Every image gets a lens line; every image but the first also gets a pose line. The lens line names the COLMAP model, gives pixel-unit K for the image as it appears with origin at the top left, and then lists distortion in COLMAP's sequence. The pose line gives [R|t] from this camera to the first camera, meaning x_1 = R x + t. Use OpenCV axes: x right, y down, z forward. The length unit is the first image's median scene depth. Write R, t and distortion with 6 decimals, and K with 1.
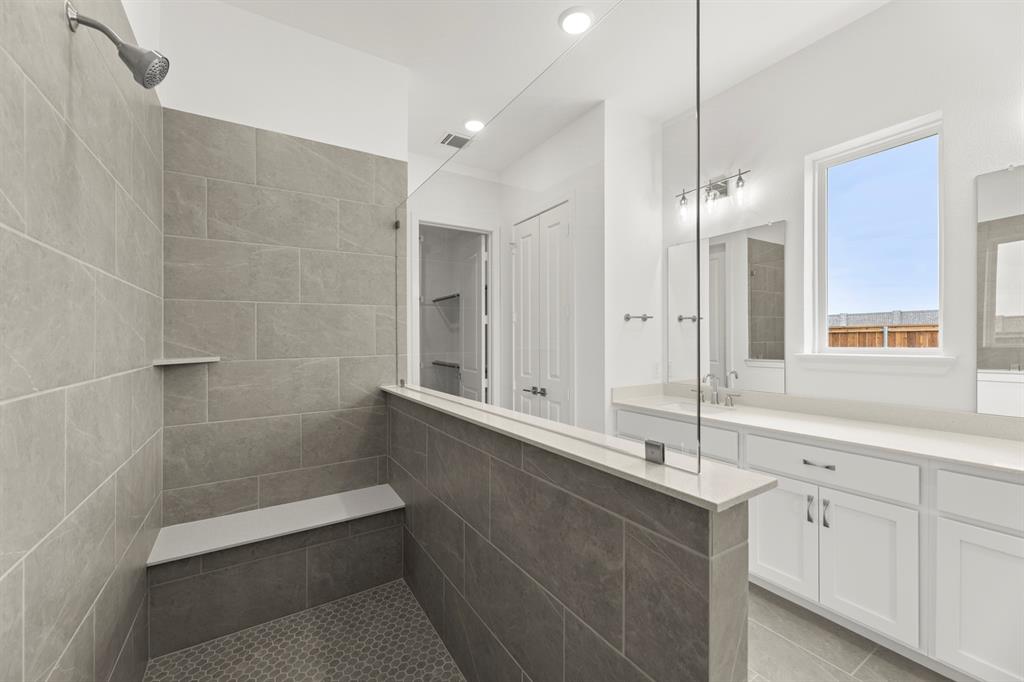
lens RADIAL K [[408.6, 0, 508.9], [0, 408.6, 340.7], [0, 0, 1]] dist [-0.001833, 0.000751]
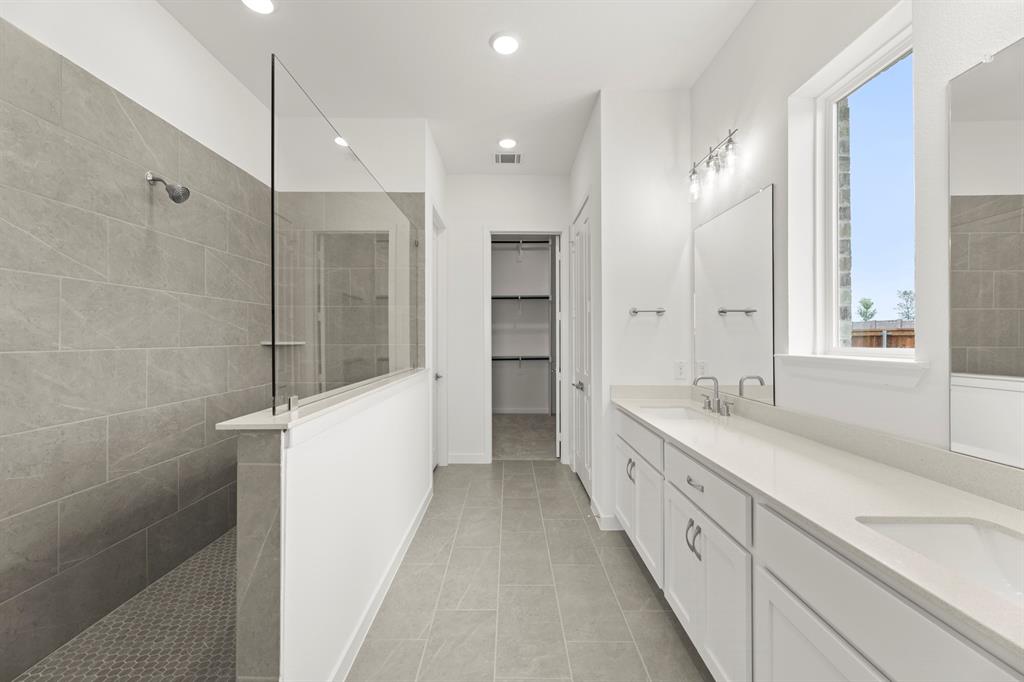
lens RADIAL K [[408.6, 0, 504.9], [0, 408.6, 337.2], [0, 0, 1]] dist [-0.001833, 0.000751]
pose [[0.844704, 0.013643, -0.535059, 0.648709], [-0.016428, 0.999865, -0.000439, 0.008220], [0.534981, 0.009161, 0.844814, 0.064243]]
